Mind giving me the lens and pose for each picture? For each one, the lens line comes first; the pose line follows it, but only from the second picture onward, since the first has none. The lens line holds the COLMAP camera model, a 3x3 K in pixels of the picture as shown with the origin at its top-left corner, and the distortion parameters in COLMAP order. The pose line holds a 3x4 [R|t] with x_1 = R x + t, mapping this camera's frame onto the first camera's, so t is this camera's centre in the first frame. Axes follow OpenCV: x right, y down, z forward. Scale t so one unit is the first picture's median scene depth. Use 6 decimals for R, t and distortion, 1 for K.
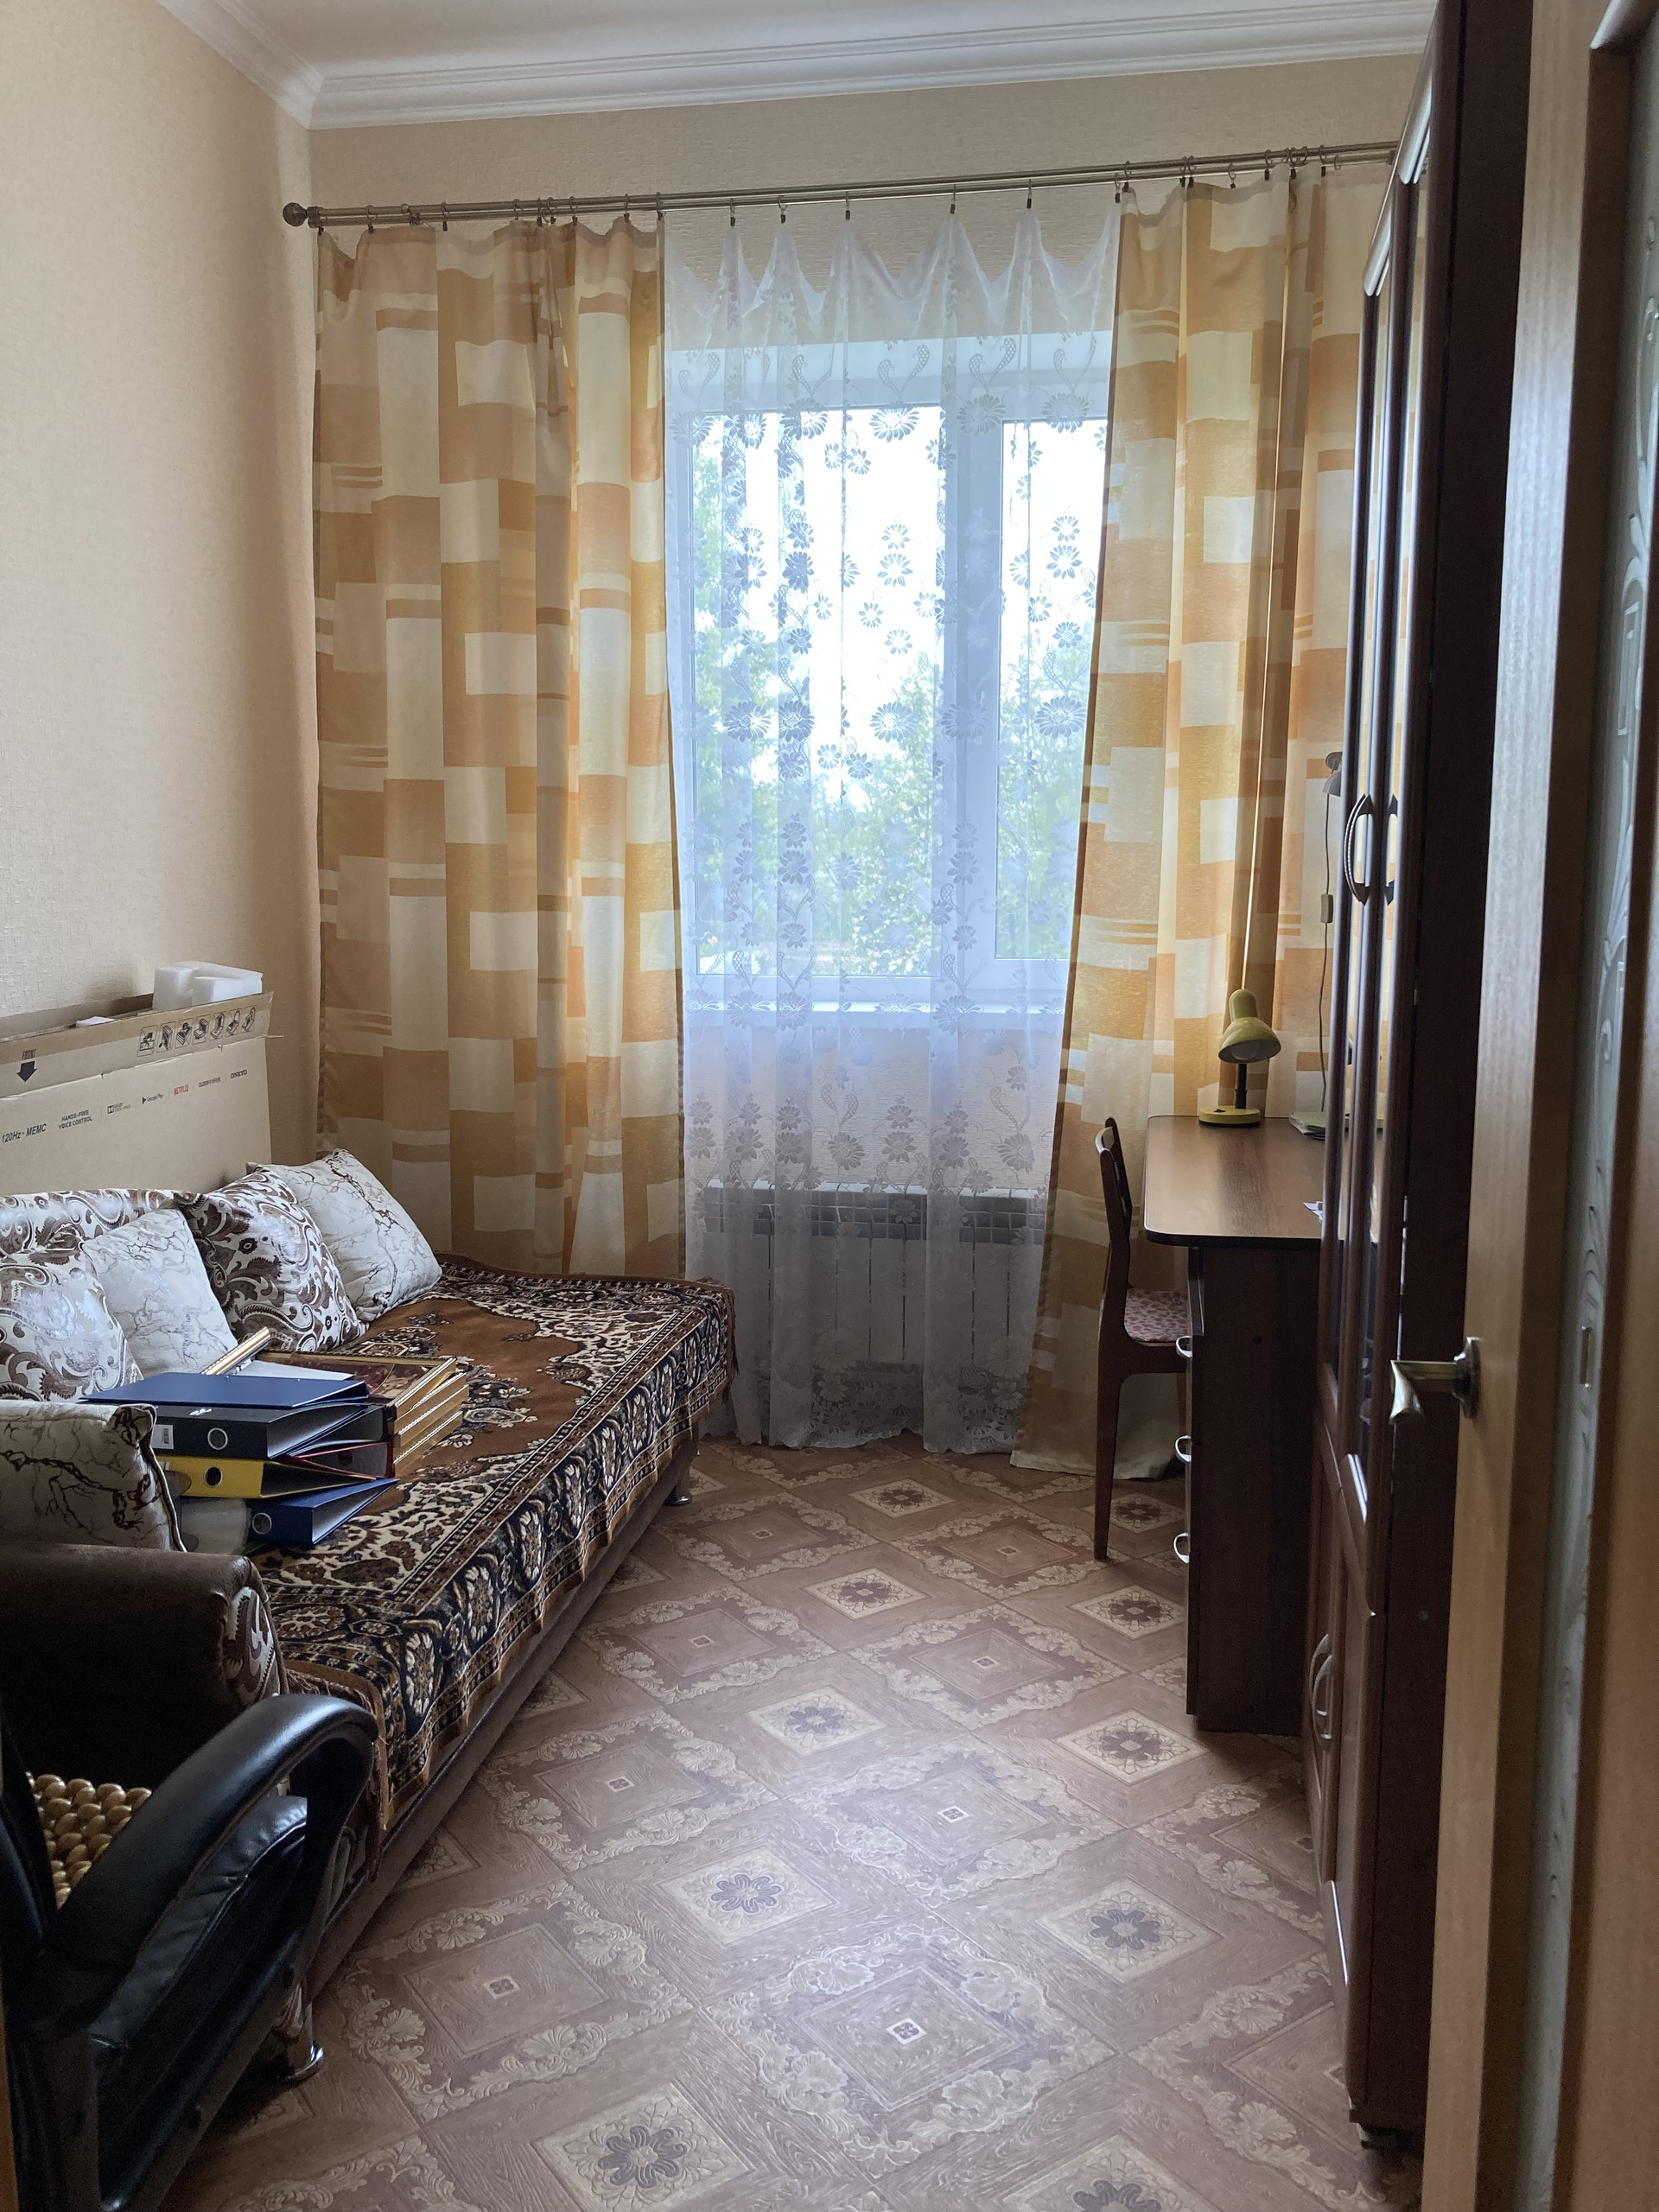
lens RADIAL K [[1836.8, 0, 829.3], [0, 1836.8, 1103.3], [0, 0, 1]] dist [0.007670, 0.041128]
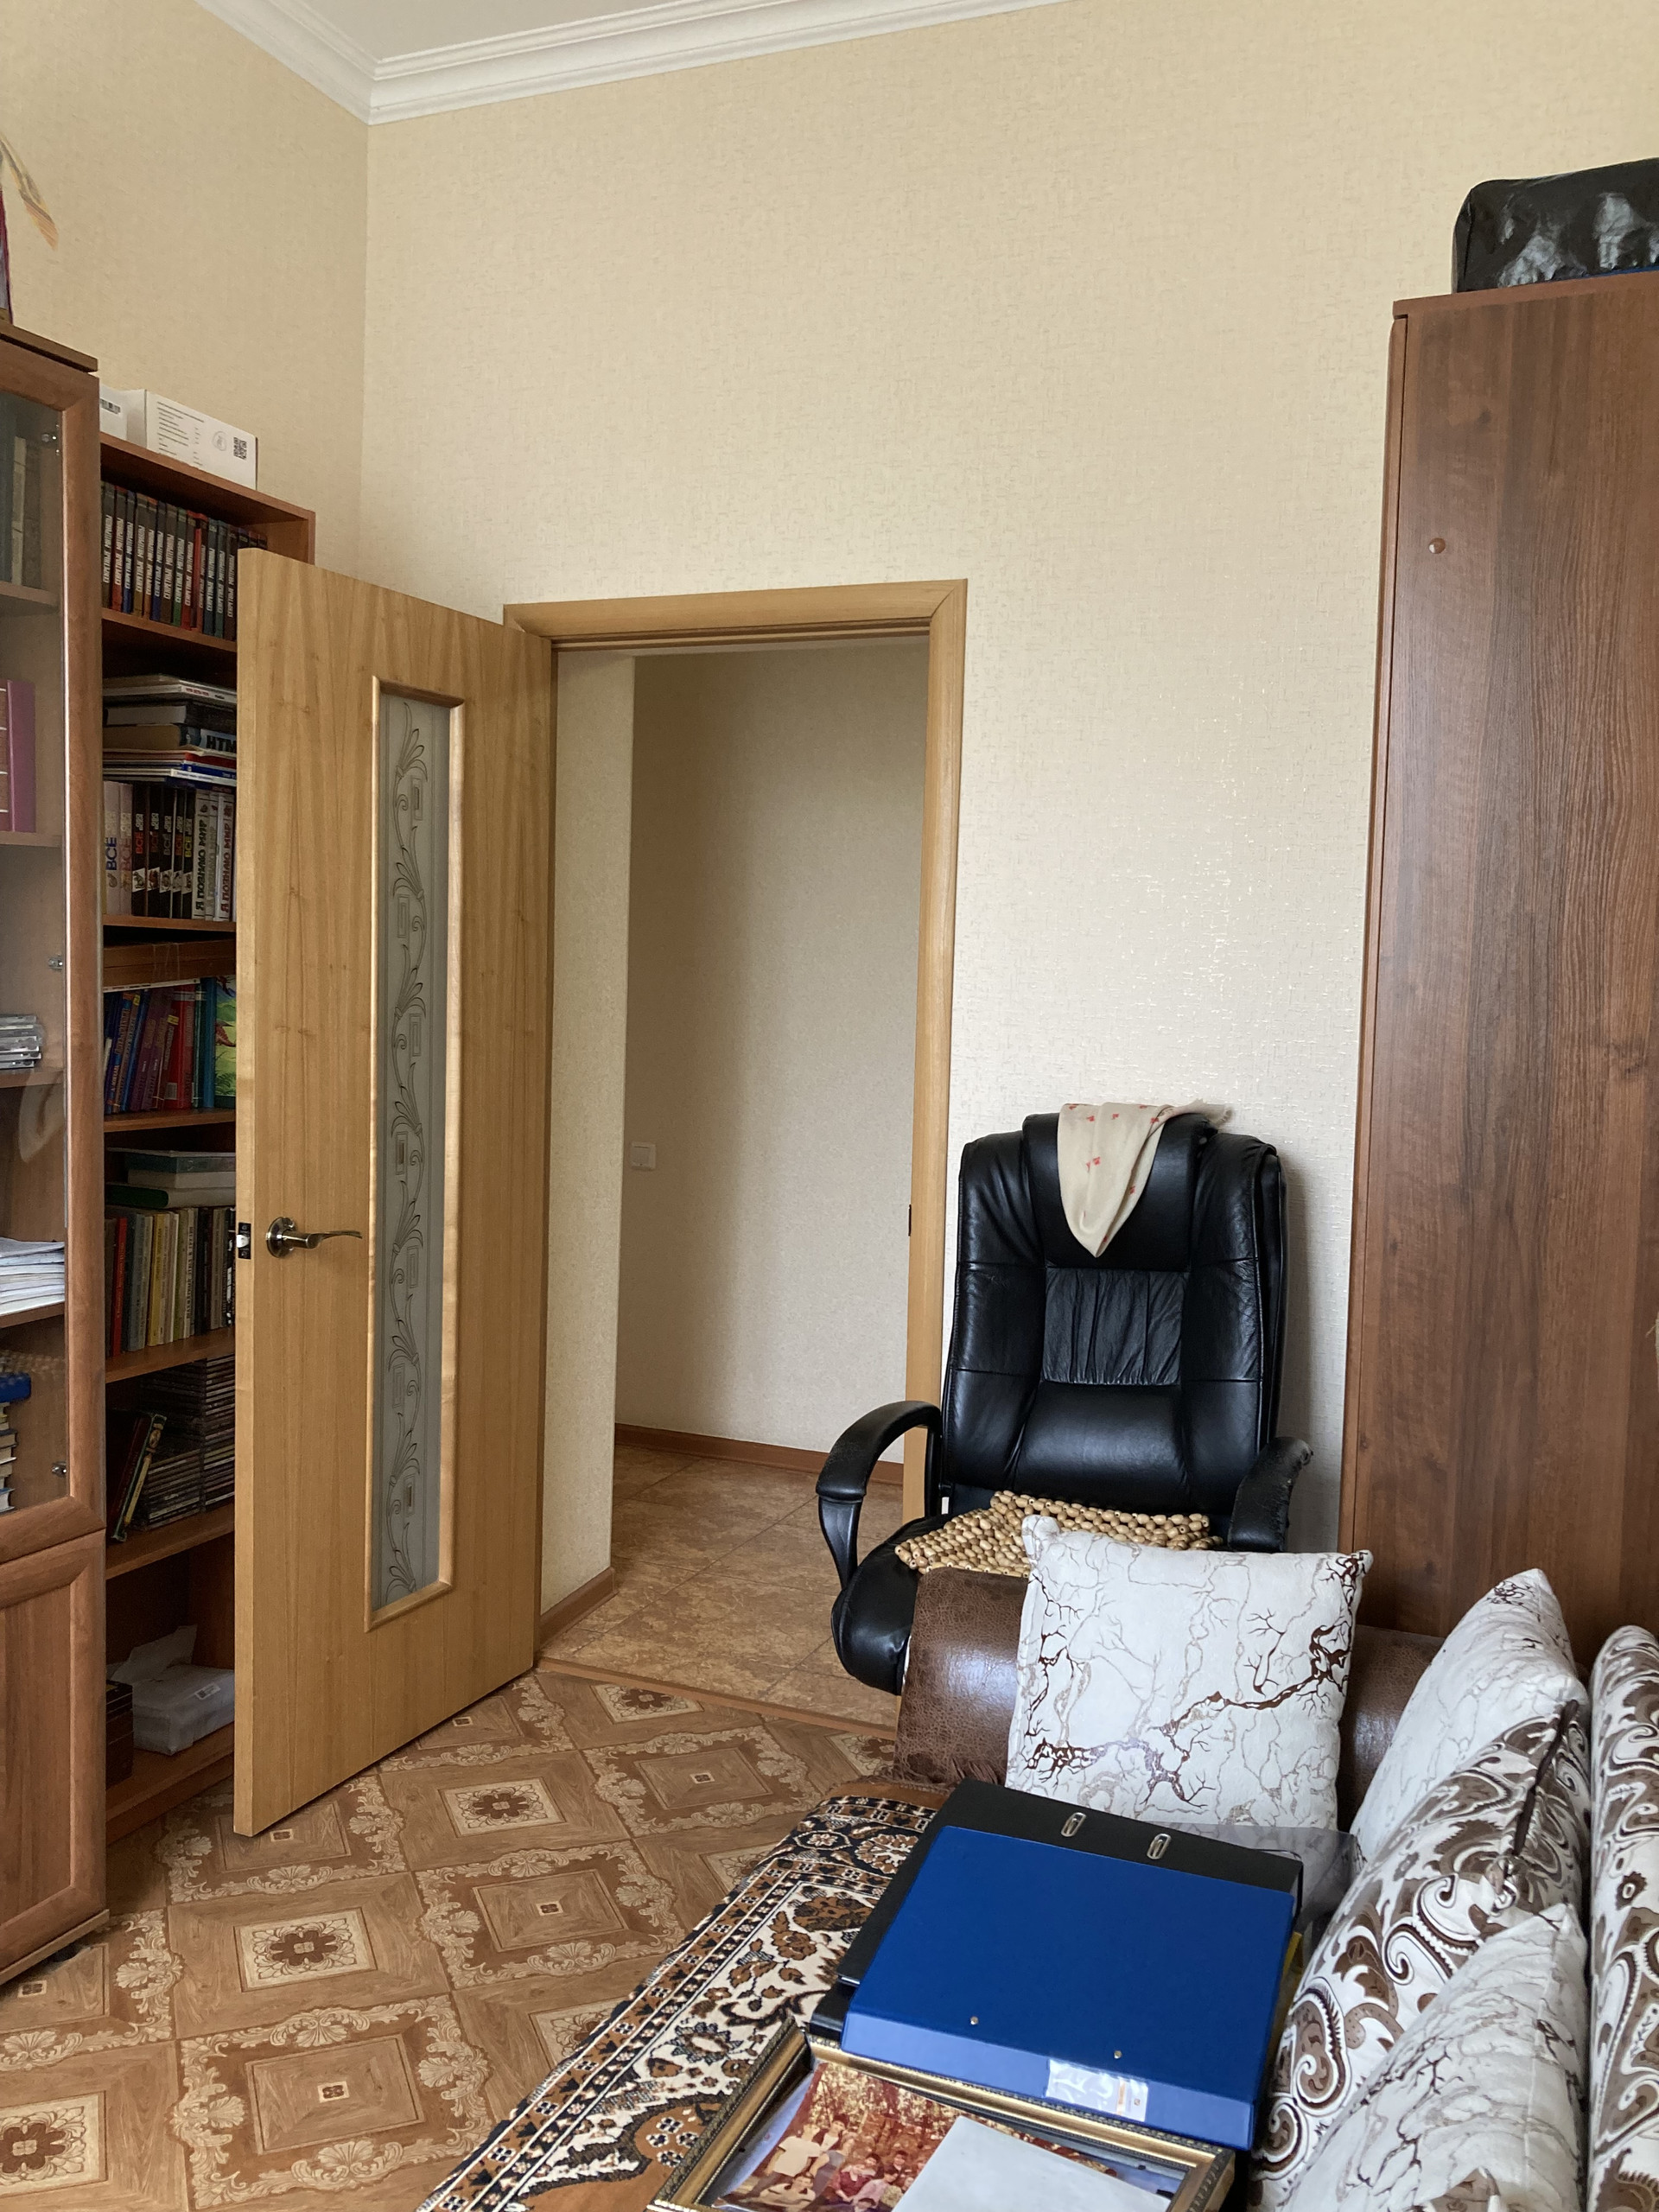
lens RADIAL K [[1836.8, 0, 824.4], [0, 1836.8, 1101.5], [0, 0, 1]] dist [0.007670, 0.041128]
pose [[-0.973467, -0.038591, 0.225551, -0.389653], [0.008783, 0.978649, 0.205350, -0.230398], [-0.228660, 0.201882, -0.952343, 1.590960]]
